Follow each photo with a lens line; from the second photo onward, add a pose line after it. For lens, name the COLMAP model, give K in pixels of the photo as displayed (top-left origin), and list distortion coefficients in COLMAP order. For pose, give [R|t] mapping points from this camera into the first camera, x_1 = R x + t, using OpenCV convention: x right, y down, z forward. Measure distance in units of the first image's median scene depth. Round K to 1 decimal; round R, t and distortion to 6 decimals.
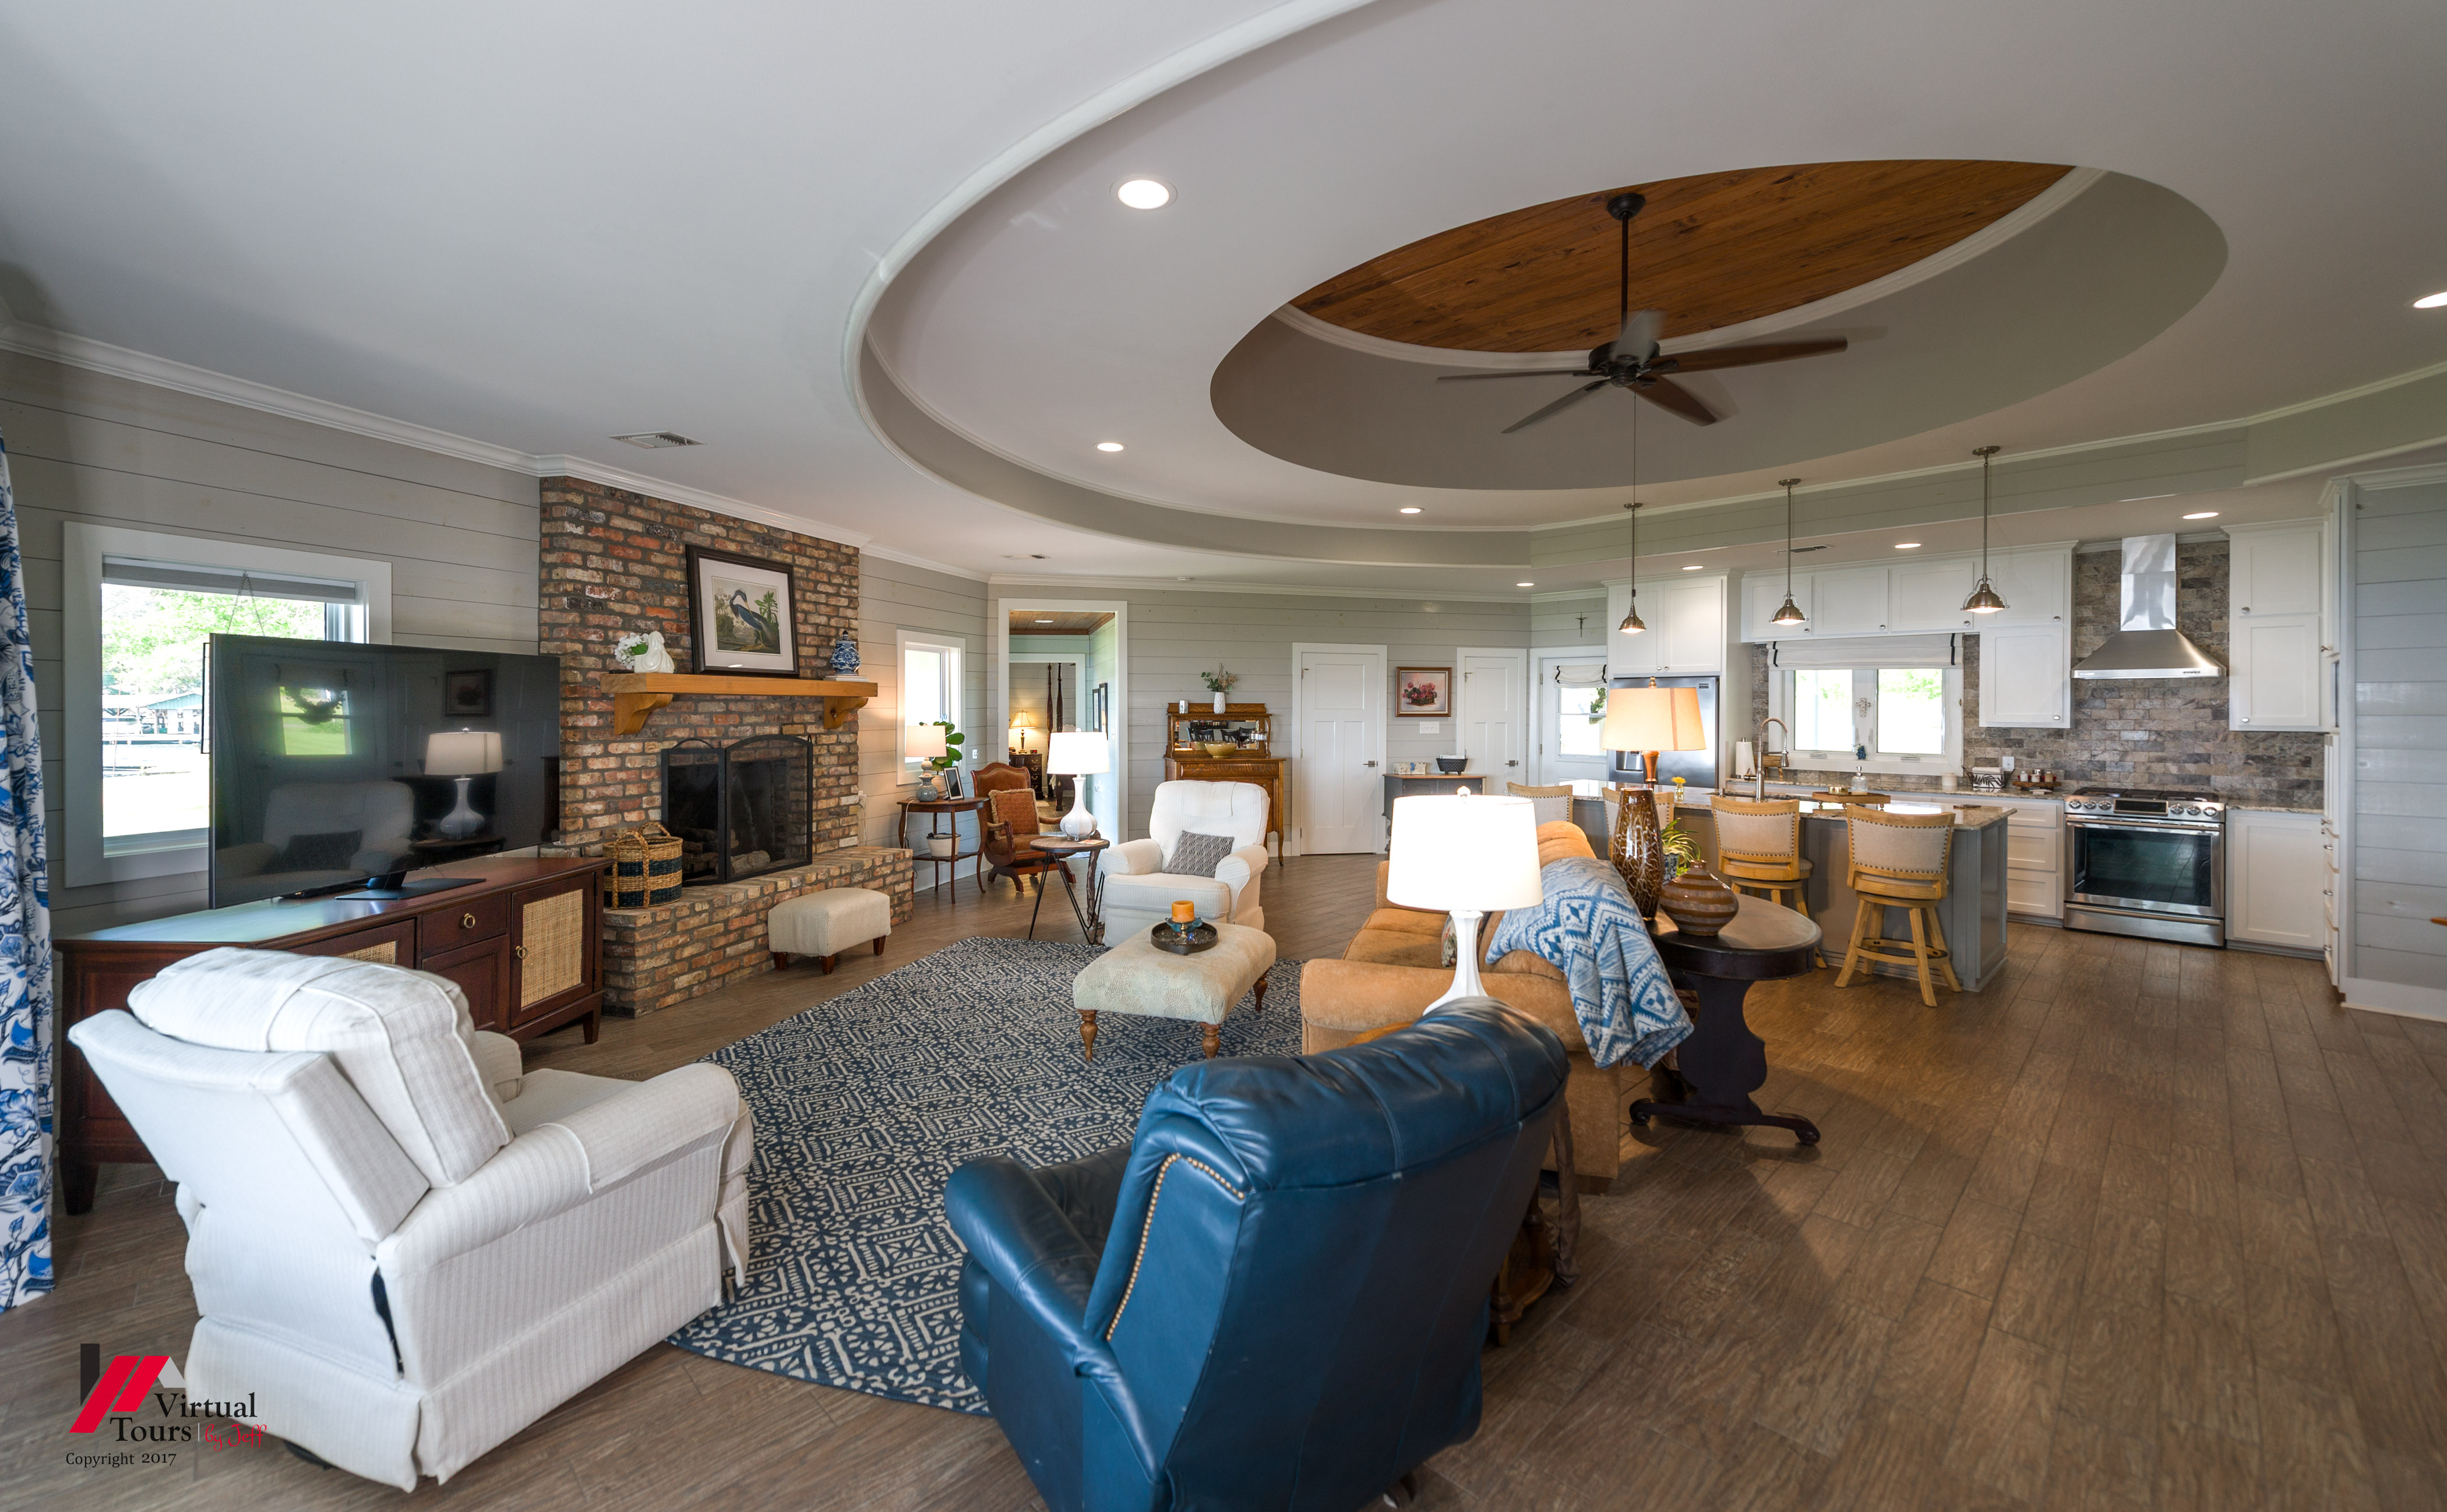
lens RADIAL K [[958.6, 0, 1221.1], [0, 958.6, 707.5], [0, 0, 1]] dist [0.013144, -0.003329]
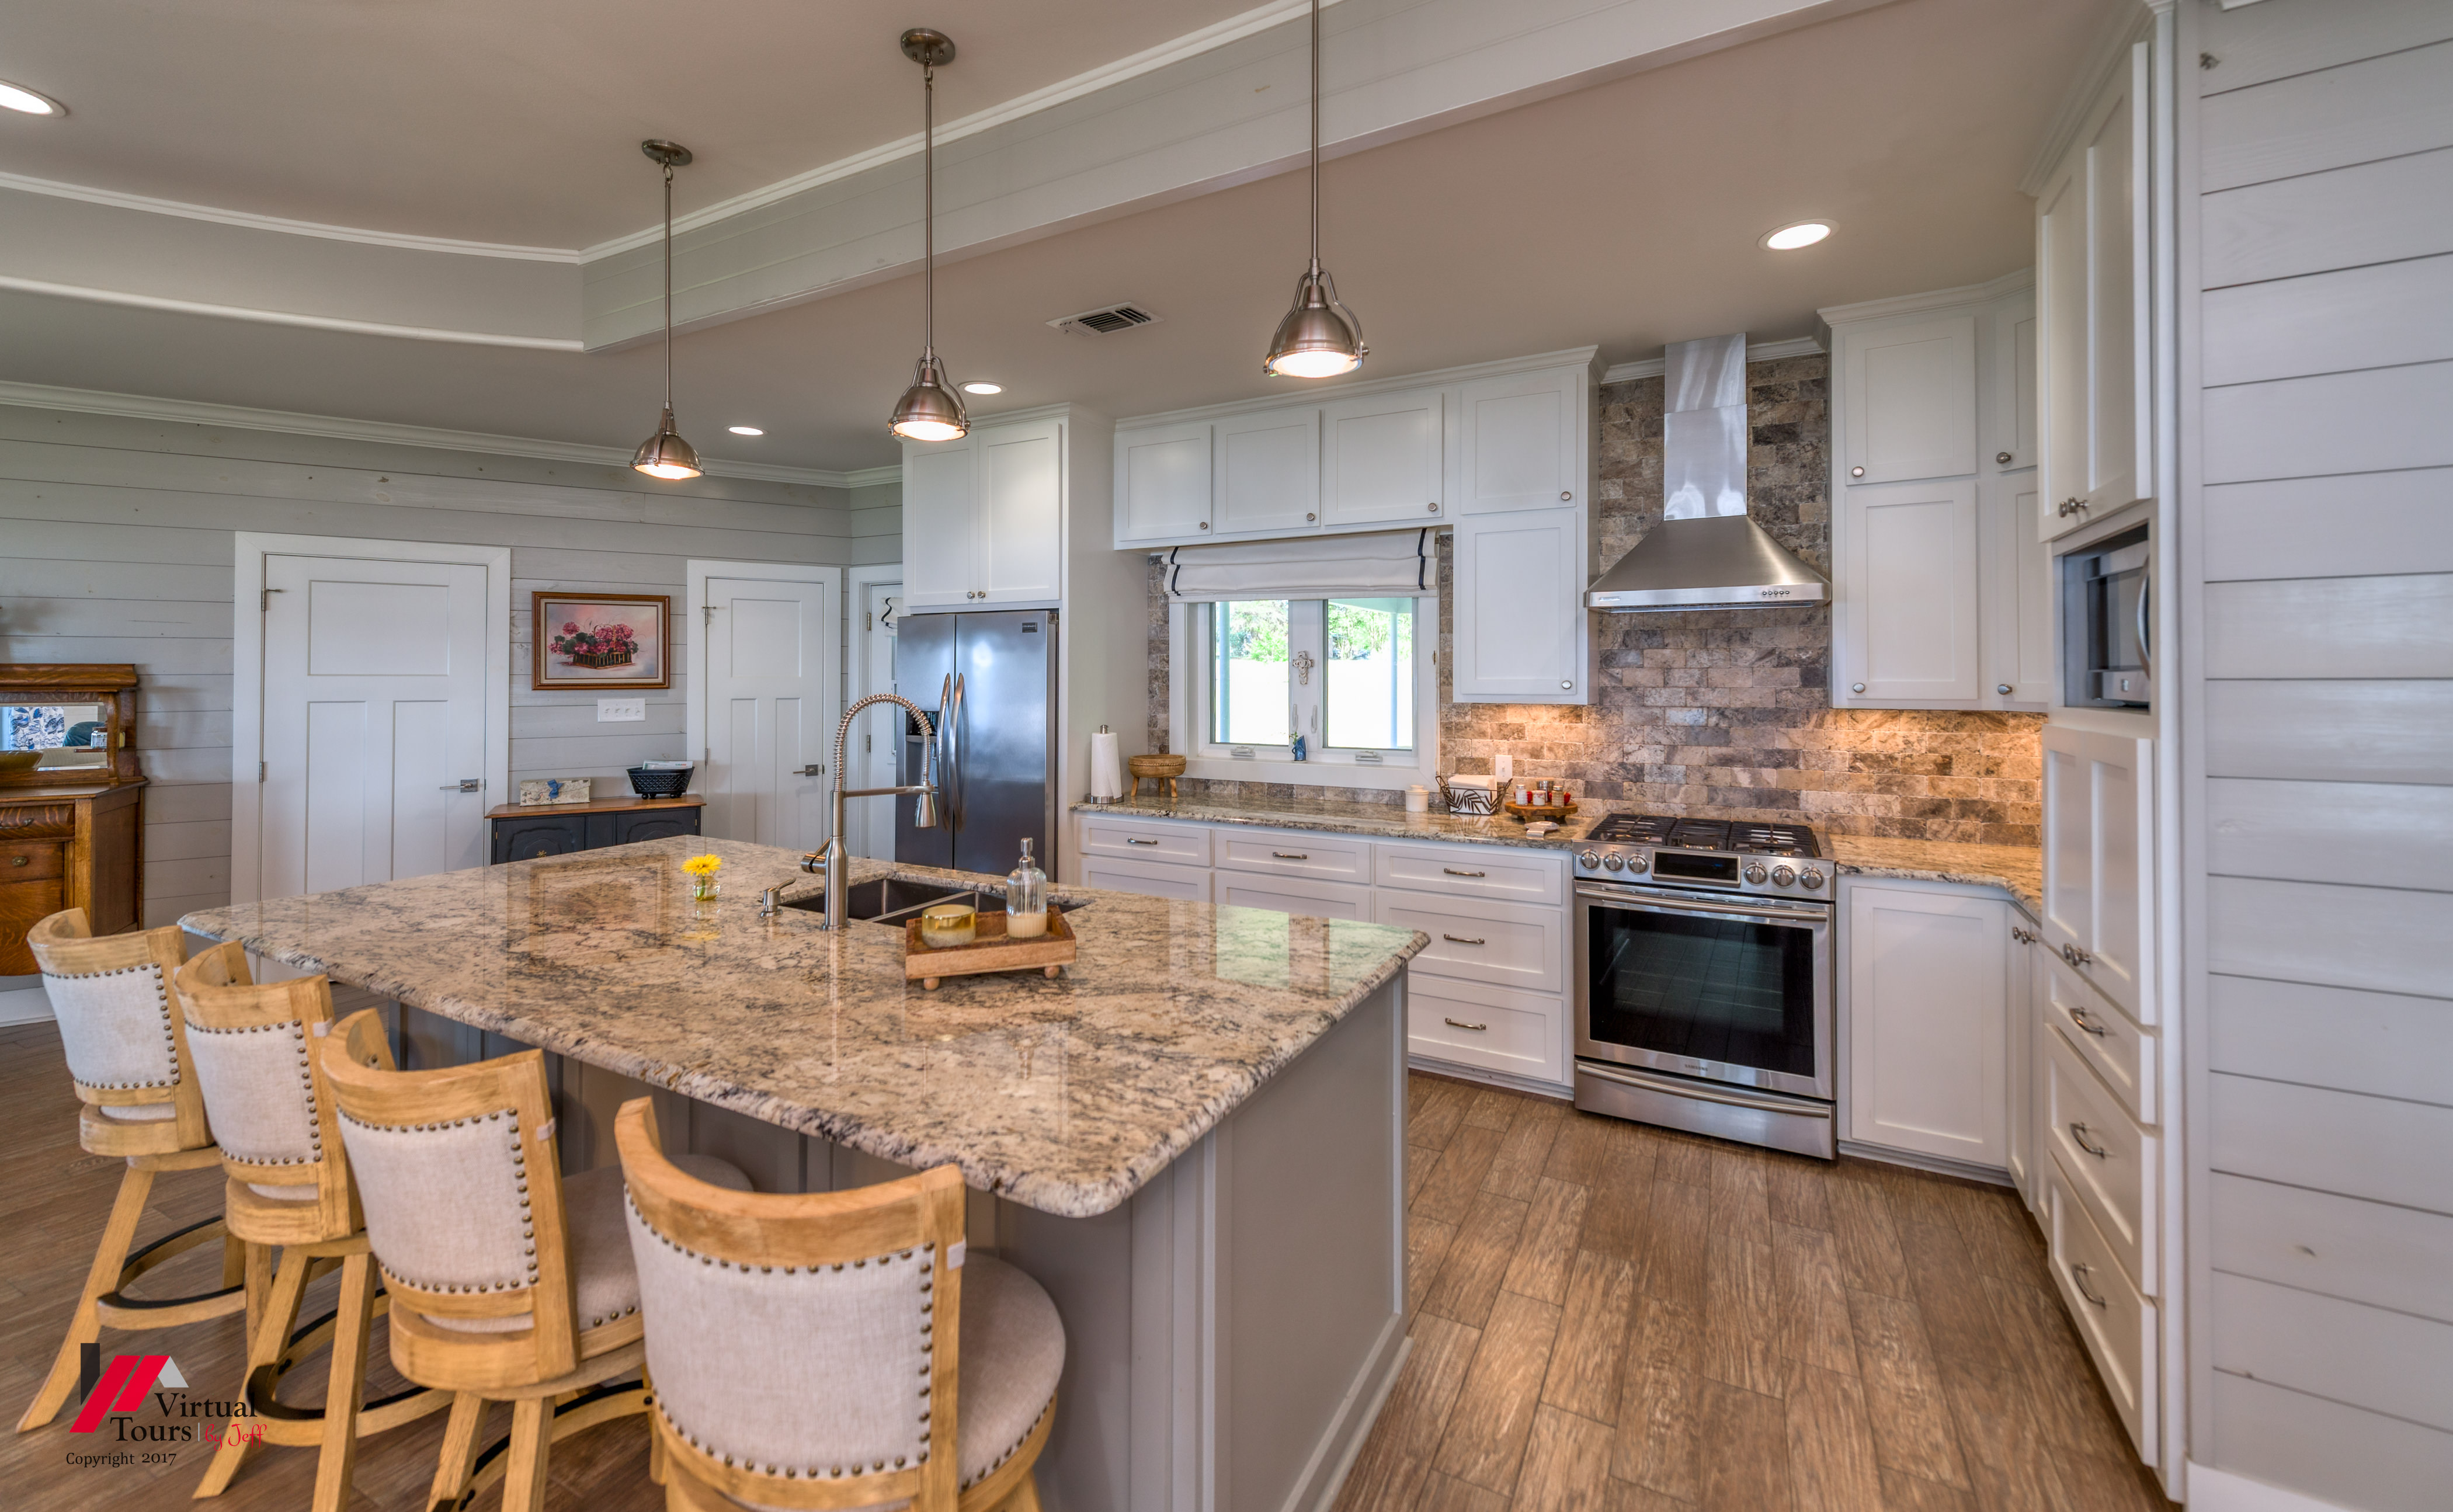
lens RADIAL K [[961.1, 0, 1229.1], [0, 961.1, 669.2], [0, 0, 1]] dist [0.013144, -0.003329]
pose [[0.950815, -0.003129, 0.309745, 0.535791], [0.004622, 0.999981, -0.004087, 0.003251], [-0.309726, 0.005318, 0.950811, 0.568144]]
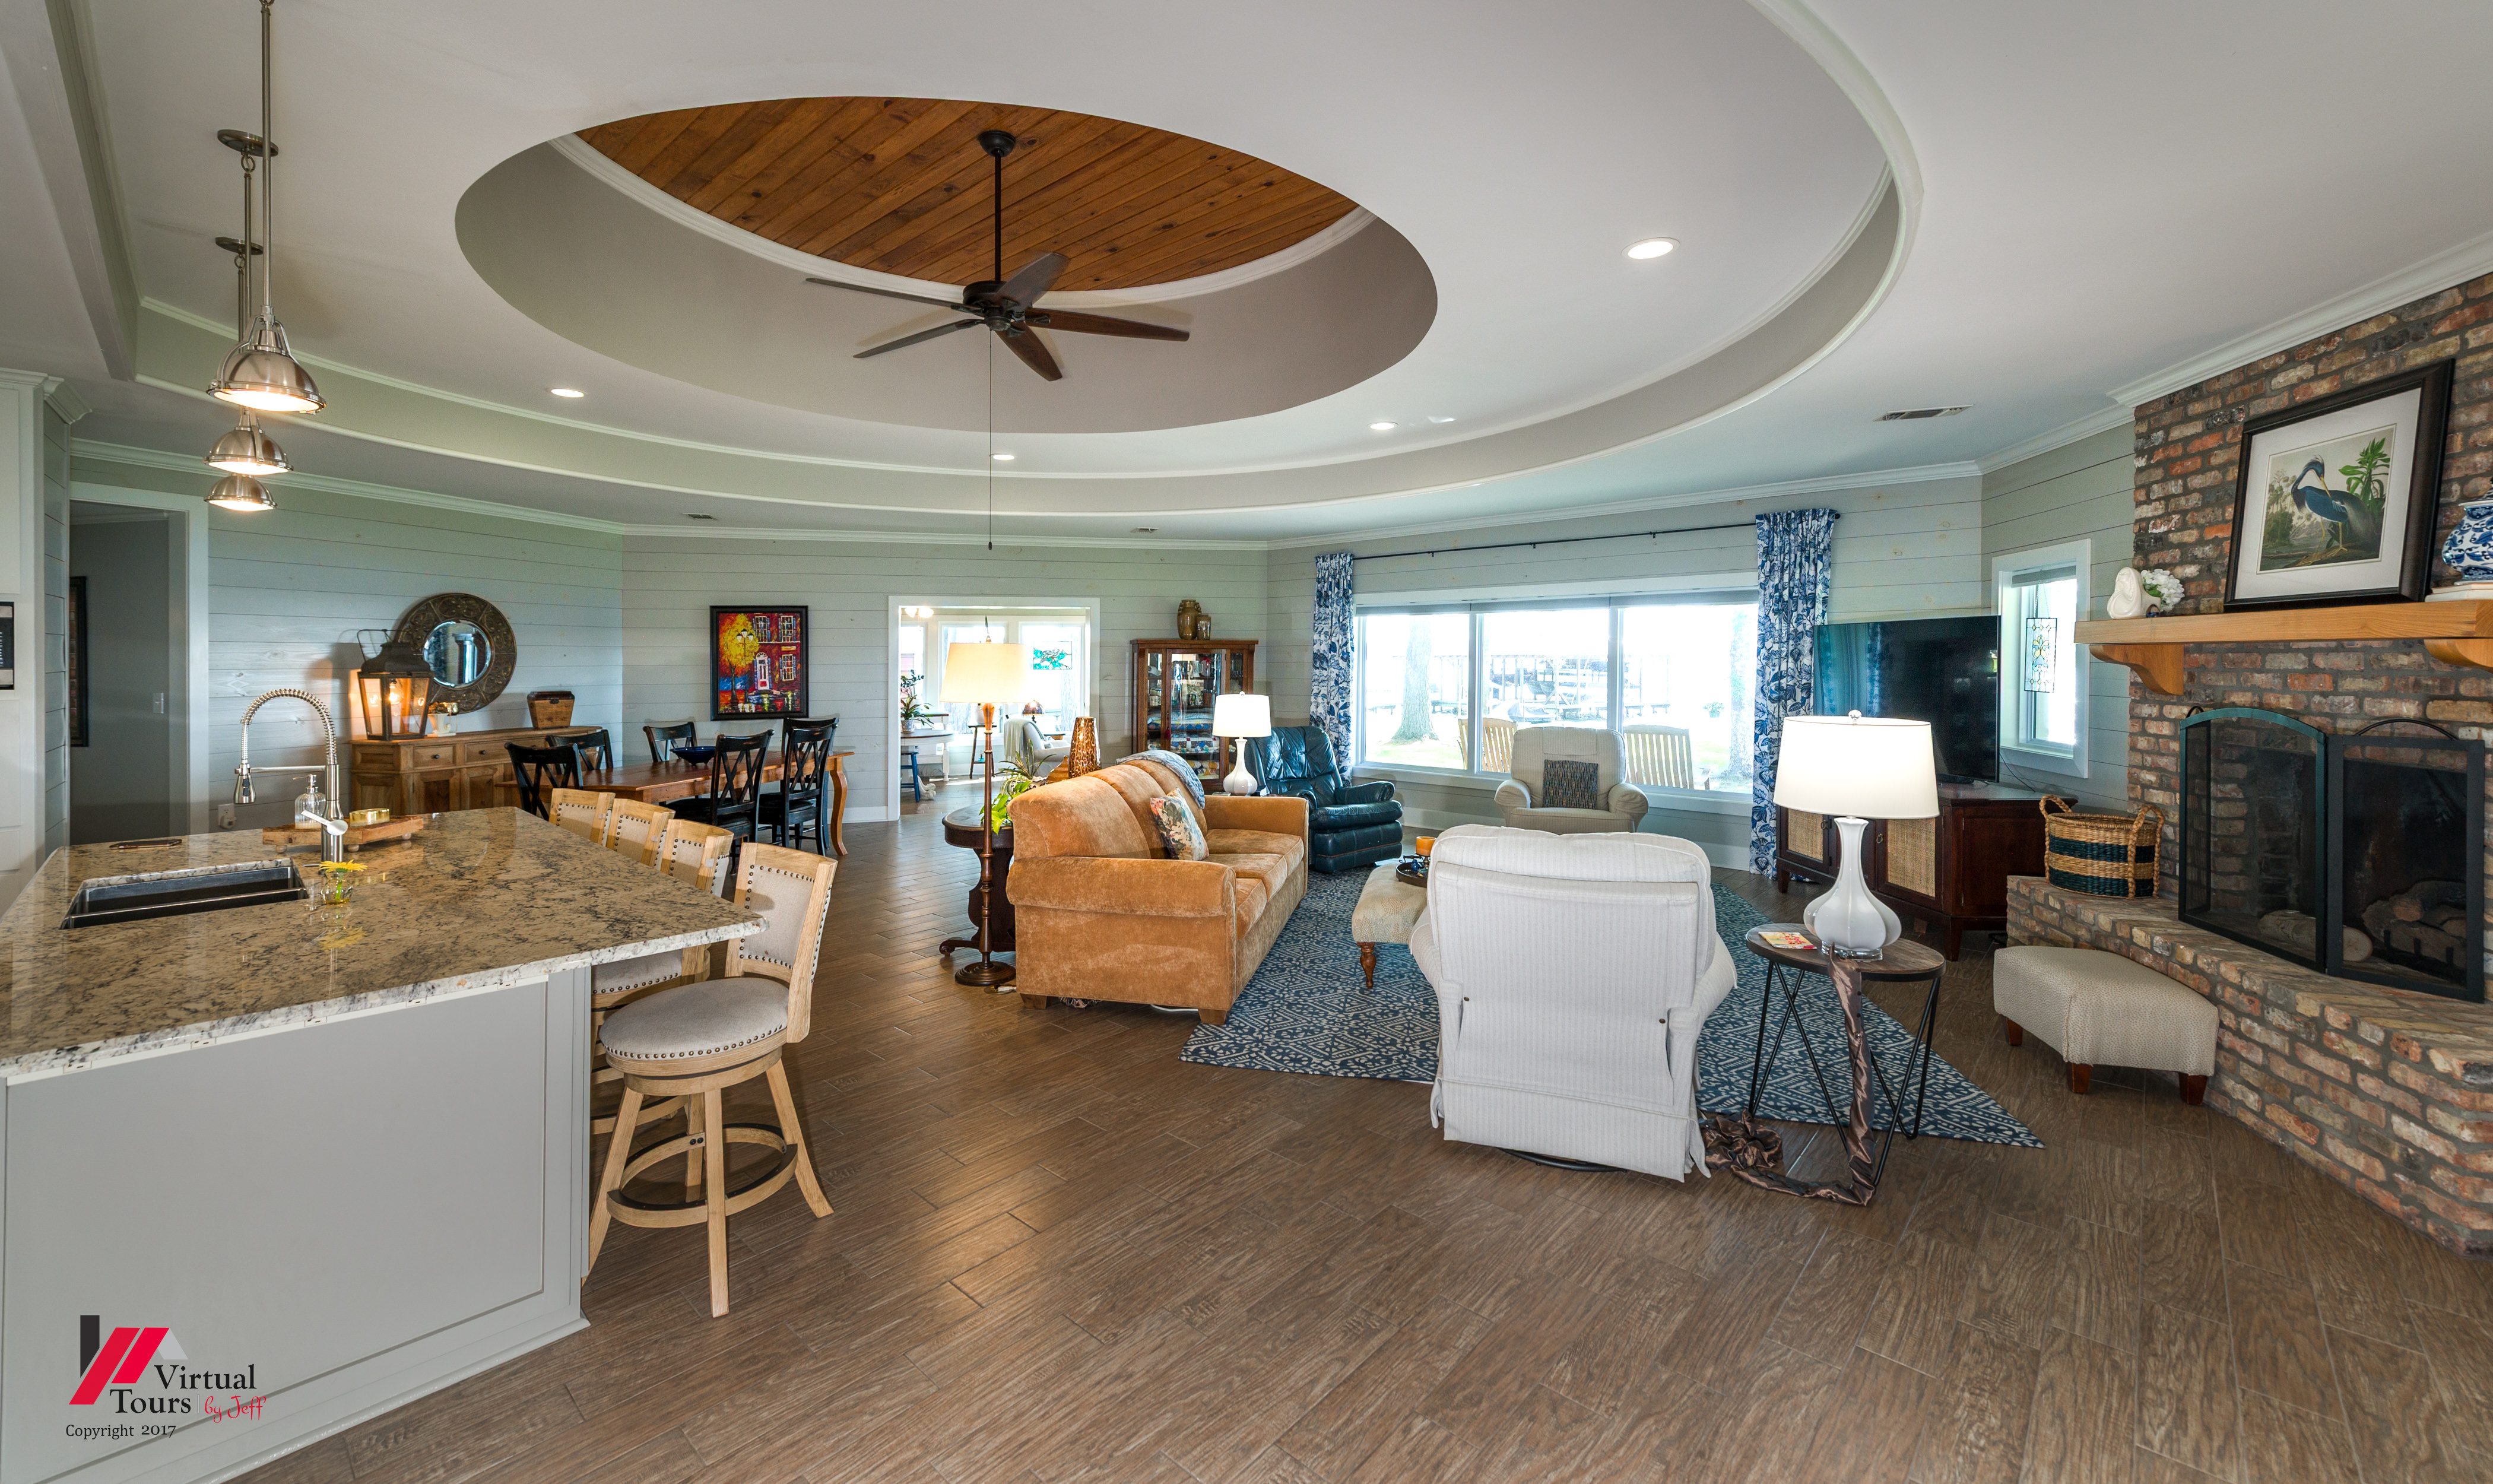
lens RADIAL K [[989.1, 0, 1207.9], [0, 989.1, 649.6], [0, 0, 1]] dist [0.007184, -0.000648]
pose [[-0.999555, 0.000339, -0.029833, 0.157246], [0.000549, 0.999975, -0.007046, -0.003407], [0.029830, -0.007060, -0.999530, 1.337916]]
